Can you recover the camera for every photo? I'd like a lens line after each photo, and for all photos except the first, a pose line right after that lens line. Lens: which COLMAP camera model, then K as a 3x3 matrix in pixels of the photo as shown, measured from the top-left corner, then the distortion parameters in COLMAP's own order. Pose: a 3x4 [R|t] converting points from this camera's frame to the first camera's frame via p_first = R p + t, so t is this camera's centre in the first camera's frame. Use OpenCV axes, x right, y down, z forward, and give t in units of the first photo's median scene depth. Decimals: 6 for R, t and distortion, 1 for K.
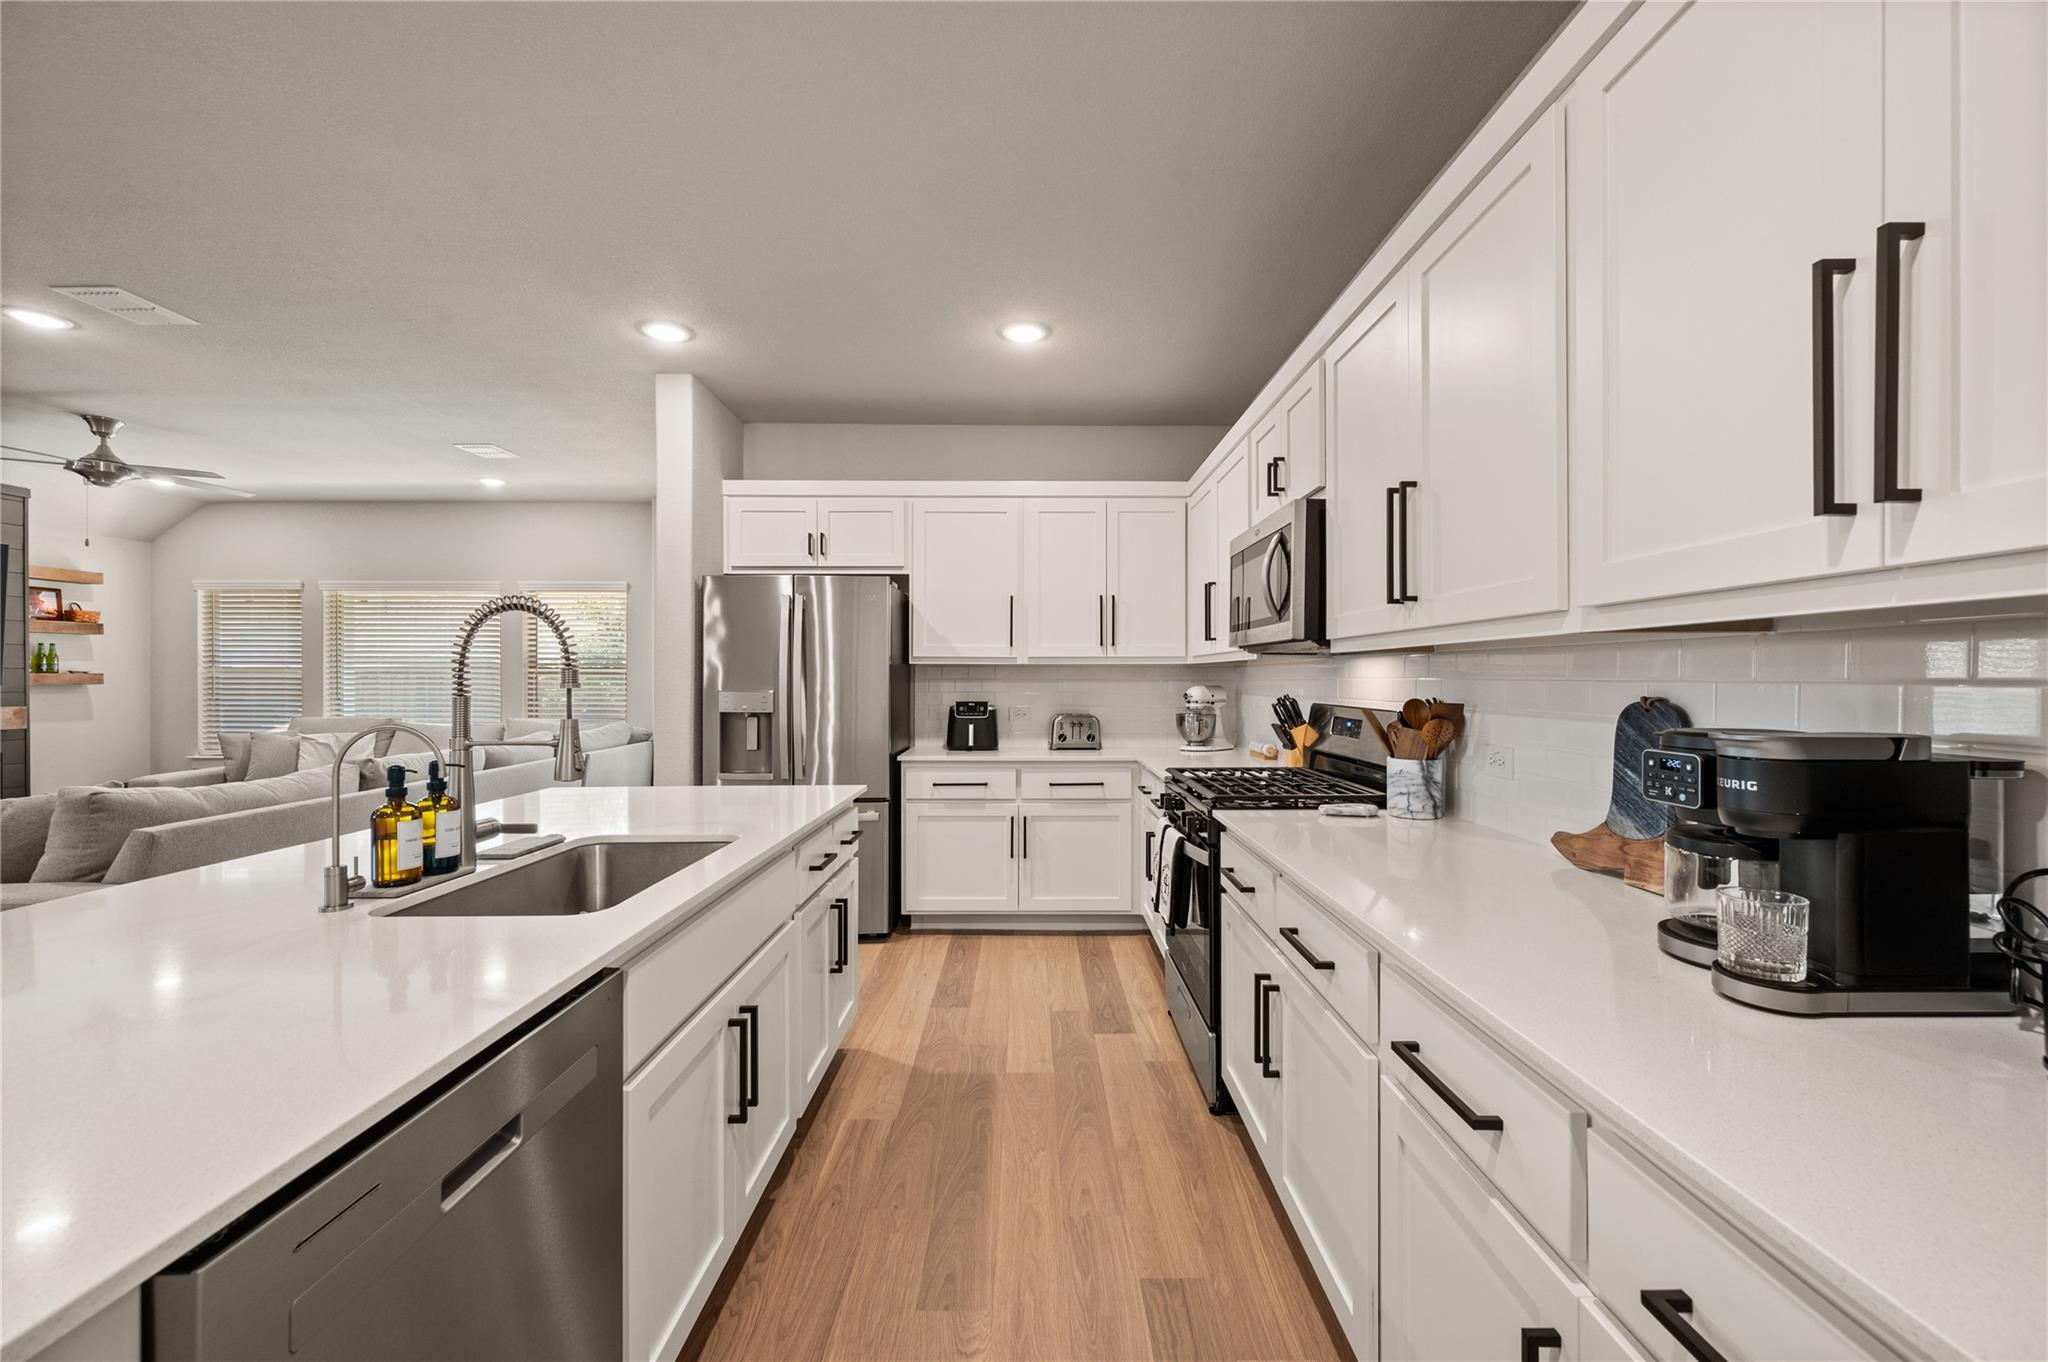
lens RADIAL K [[814.2, 0, 1024.0], [0, 814.2, 681.0], [0, 0, 1]] dist [0.000549, 0.000043]
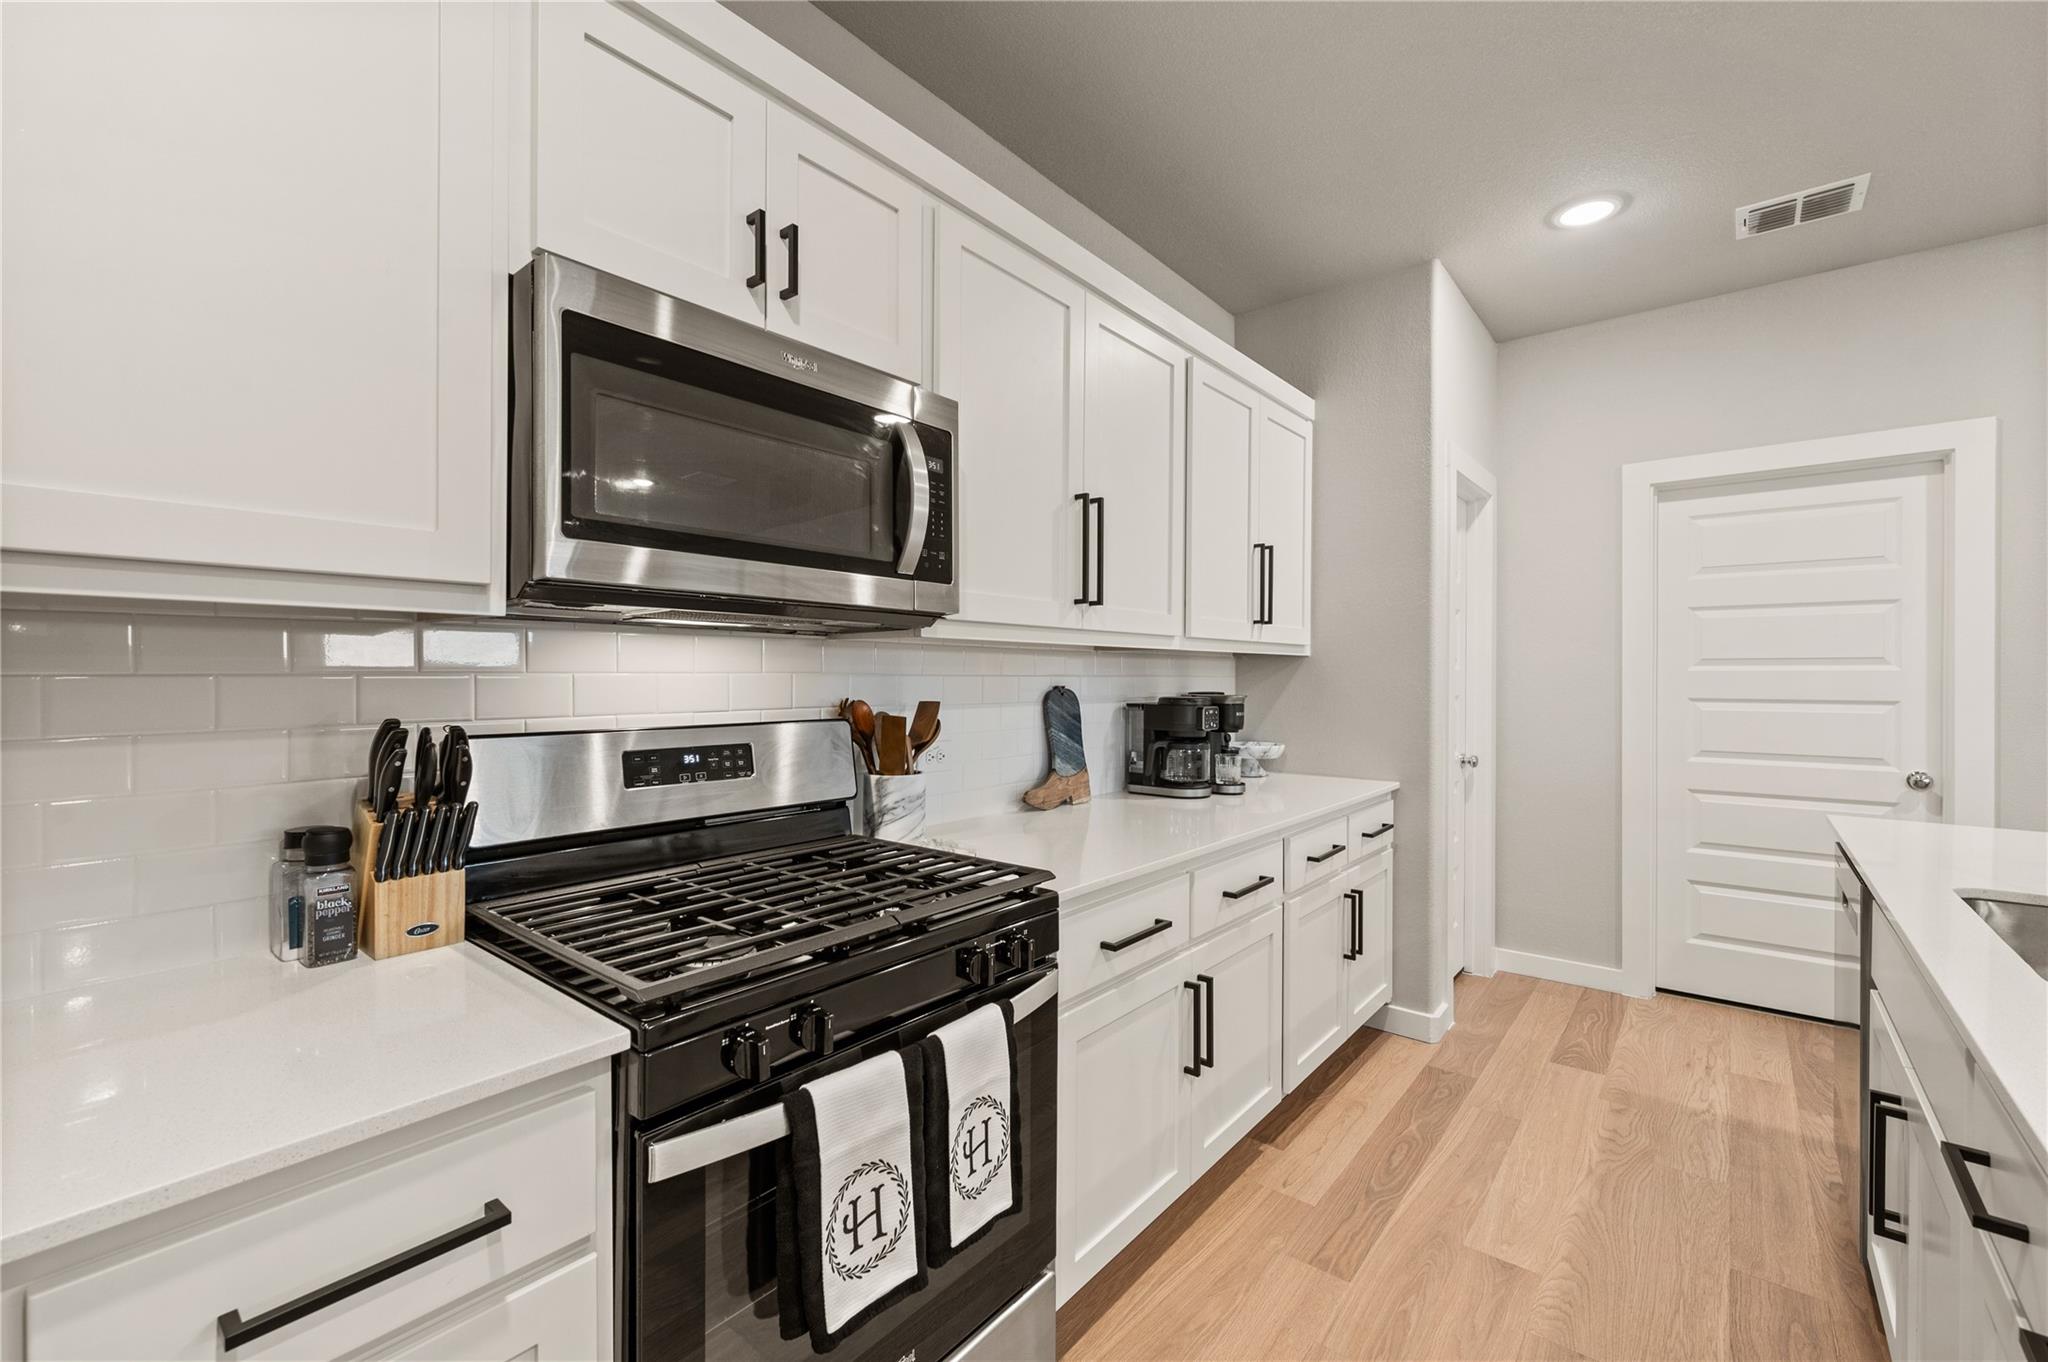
lens RADIAL K [[860.5, 0, 1024.0], [0, 860.5, 681.0], [0, 0, 1]] dist [0.000012, 0.000002]
pose [[-0.778378, -0.014748, 0.627622, -0.197279], [-0.009171, 0.999884, 0.012122, -0.007980], [-0.627729, 0.003679, -0.778424, 2.079397]]
